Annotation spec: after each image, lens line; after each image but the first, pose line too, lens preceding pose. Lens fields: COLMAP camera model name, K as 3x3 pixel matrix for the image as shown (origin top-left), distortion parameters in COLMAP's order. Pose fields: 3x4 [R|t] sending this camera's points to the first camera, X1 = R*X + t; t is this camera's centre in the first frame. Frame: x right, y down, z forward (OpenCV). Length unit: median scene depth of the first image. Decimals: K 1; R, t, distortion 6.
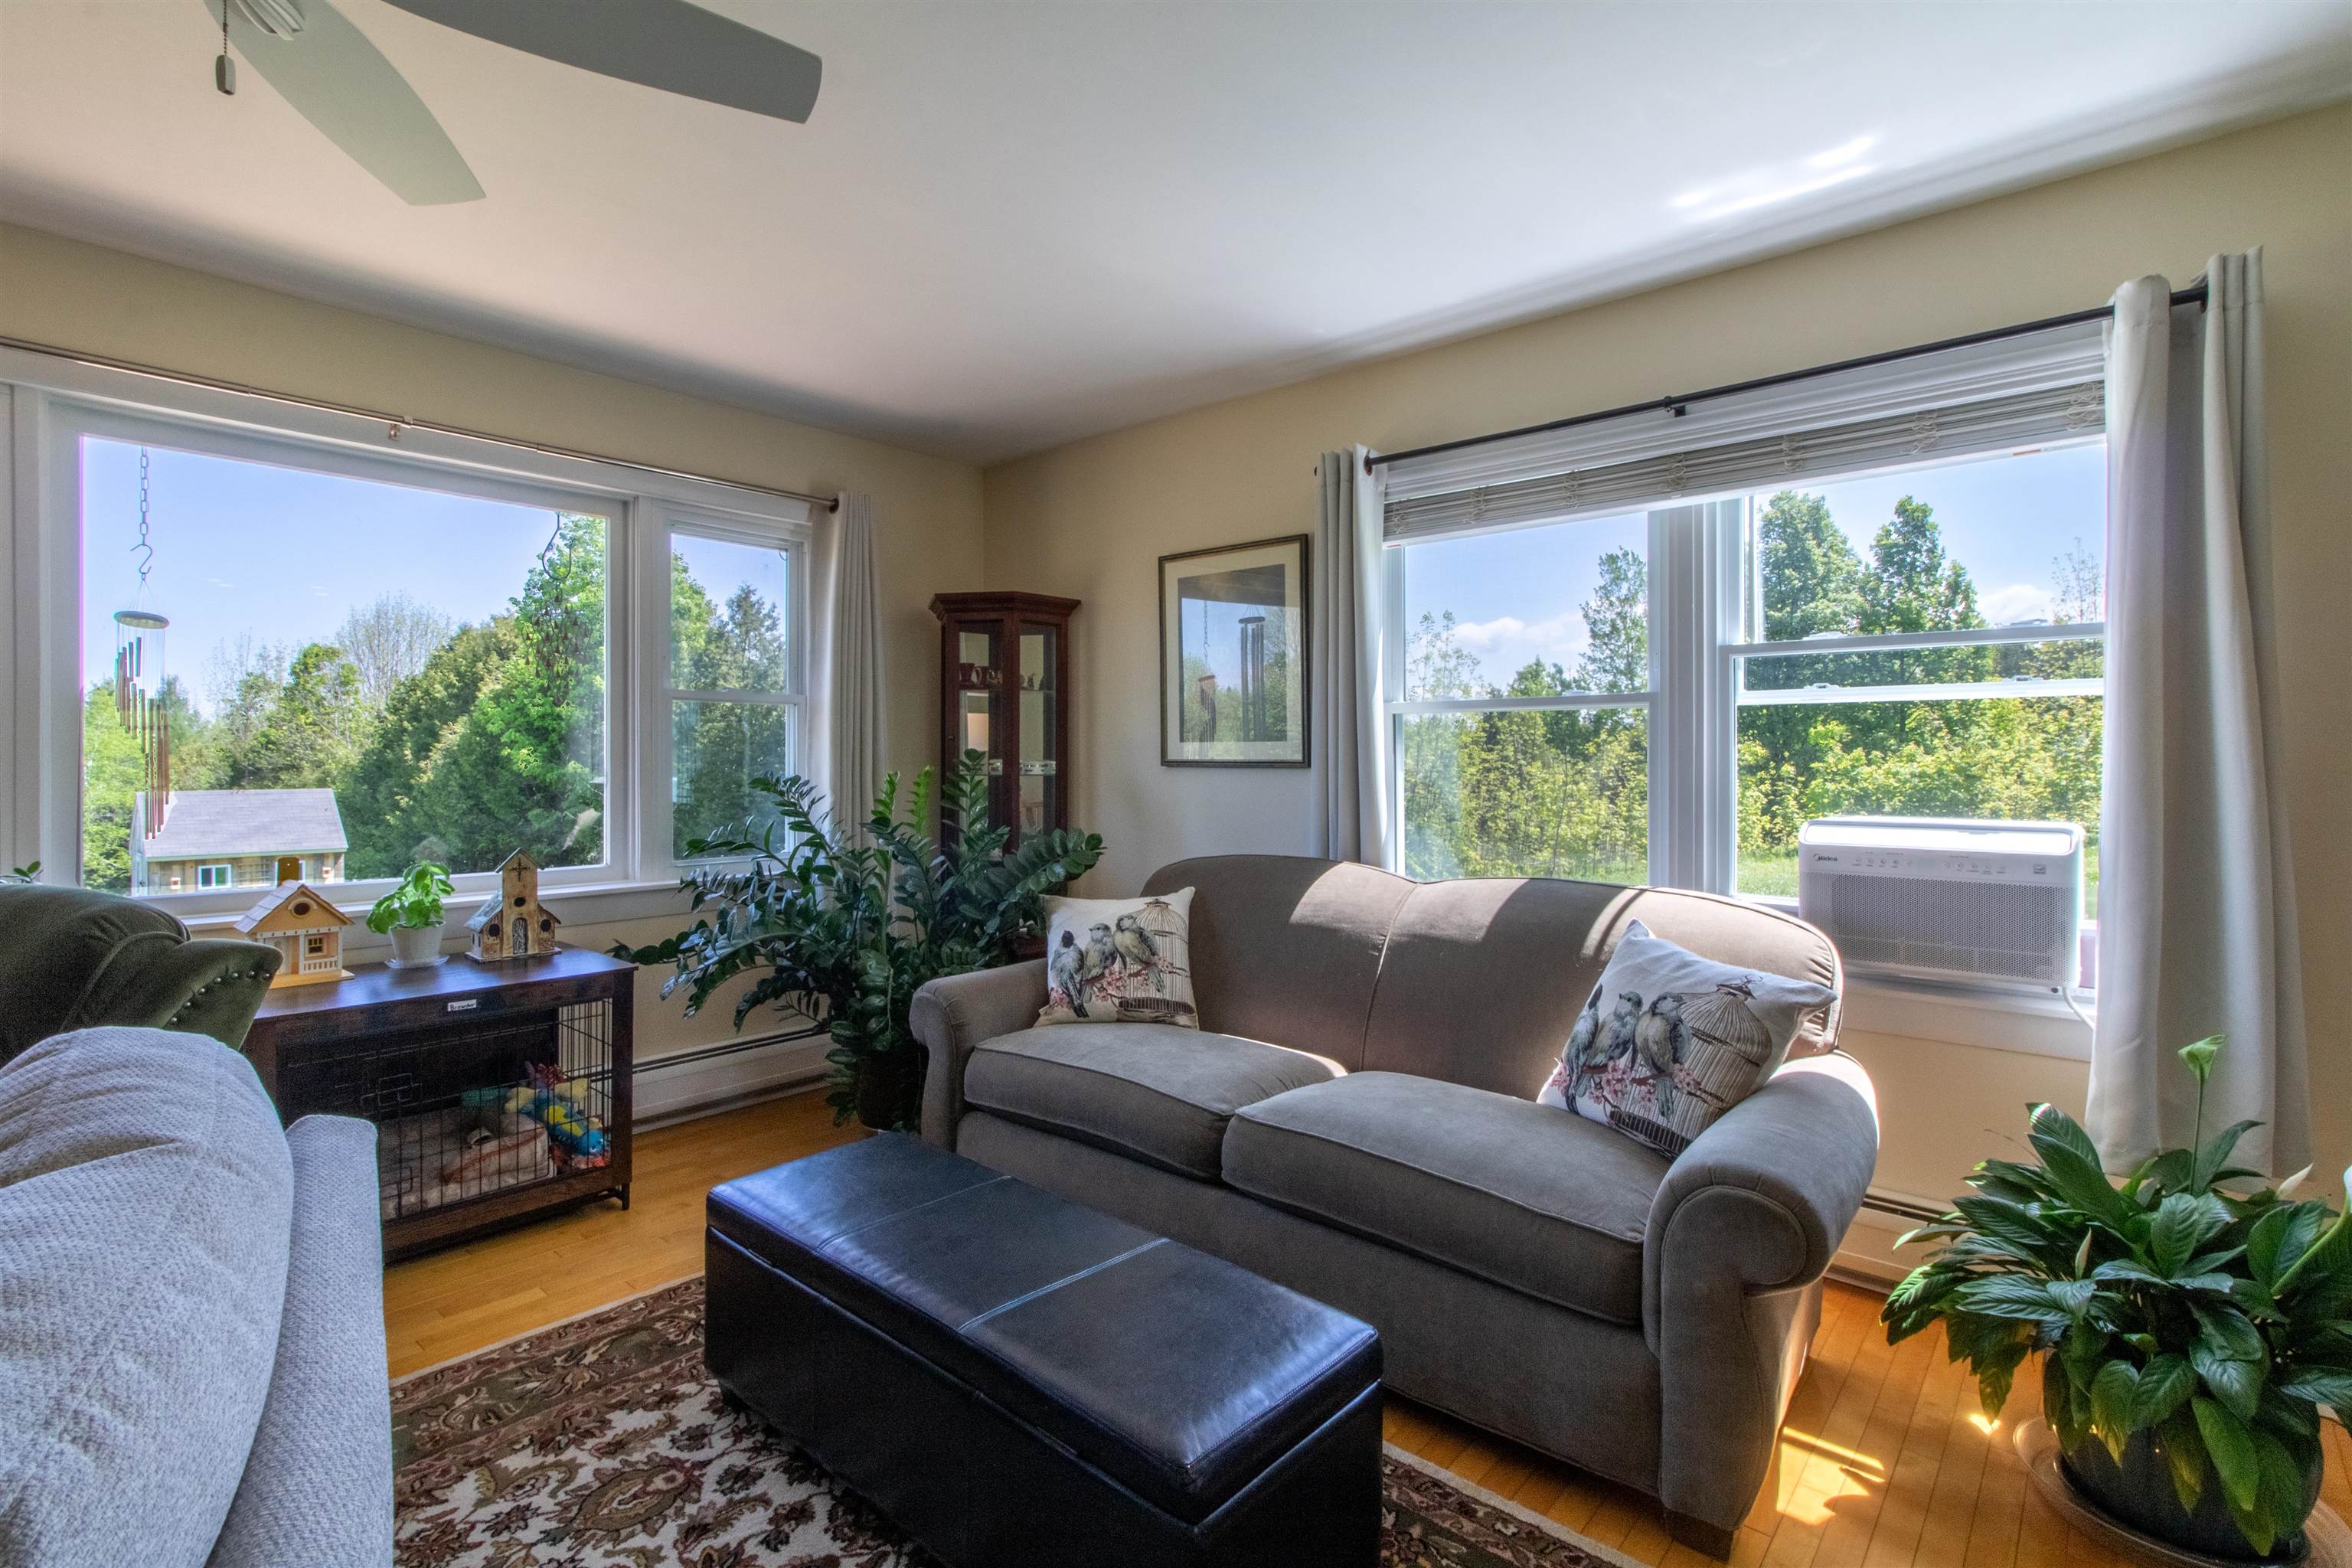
lens RADIAL K [[1097.3, 0, 1190.7], [0, 1097.3, 760.8], [0, 0, 1]] dist [0.002601, -0.000233]
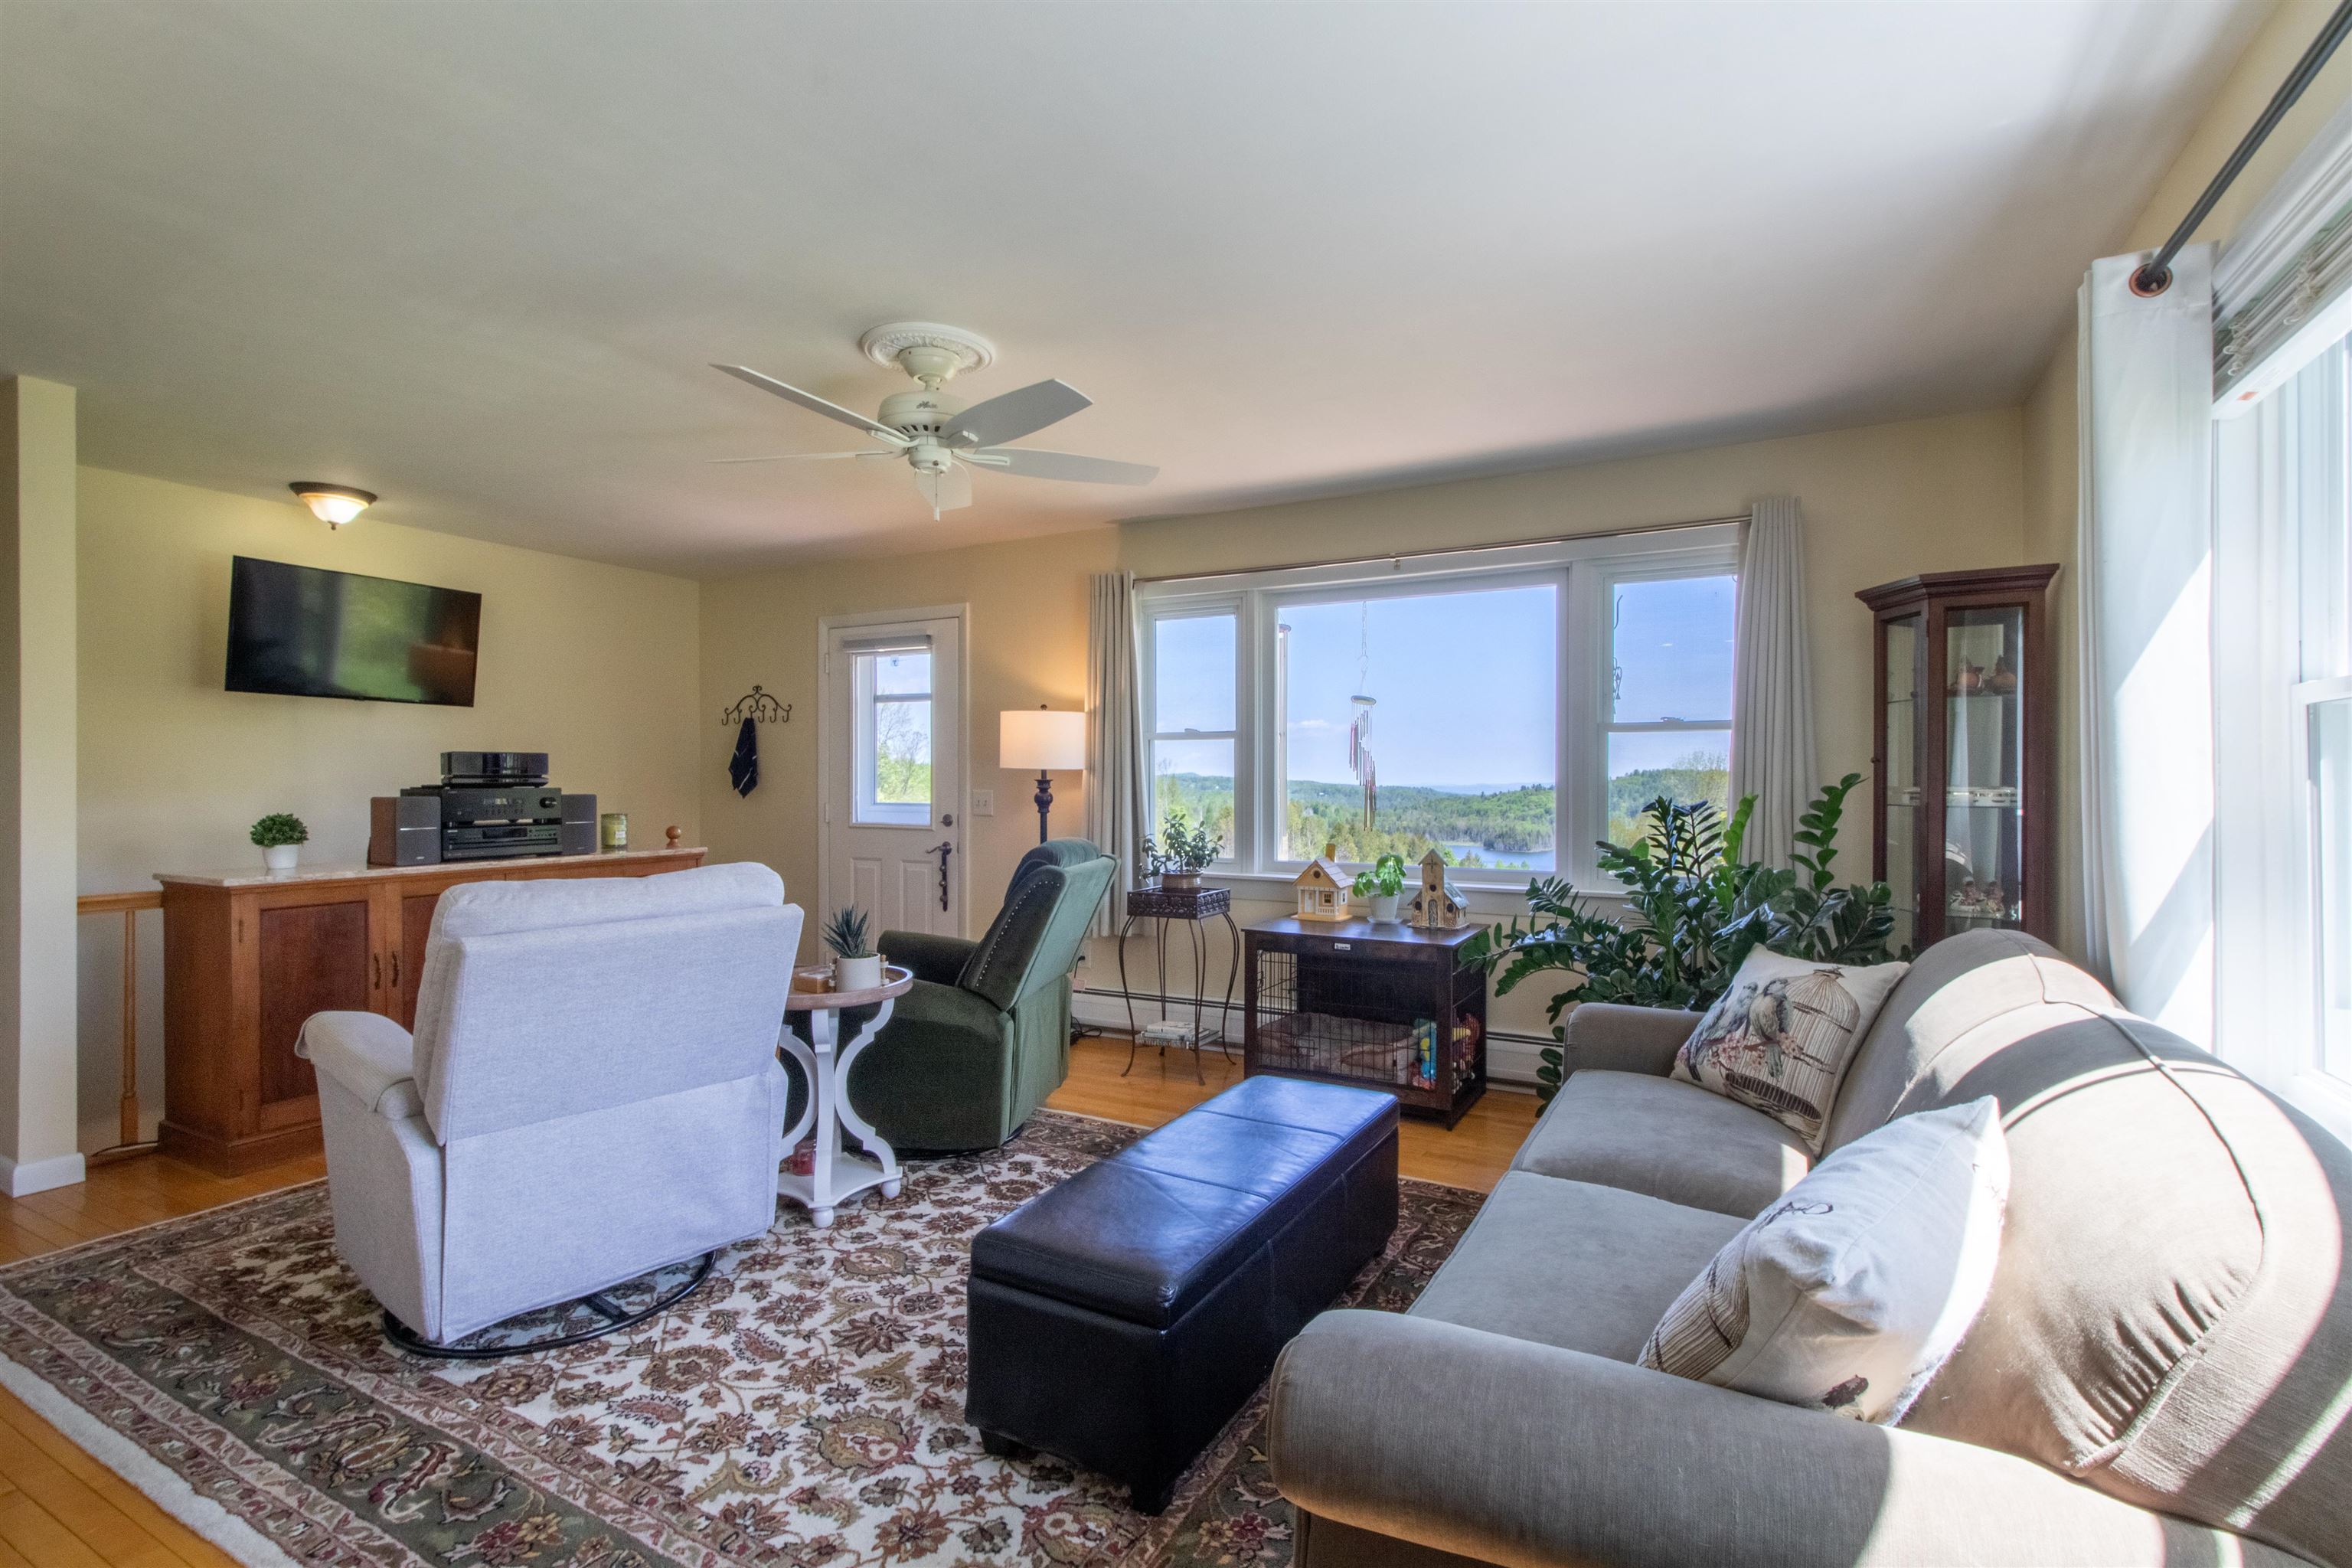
lens RADIAL K [[1096.2, 0, 1176.0], [0, 1096.2, 784.0], [0, 0, 1]] dist [0.001012, -0.000112]
pose [[0.199677, 0.004776, -0.979850, 0.671776], [0.000007, 0.999988, 0.004875, -0.008333], [0.979862, -0.000980, 0.199674, 0.409328]]
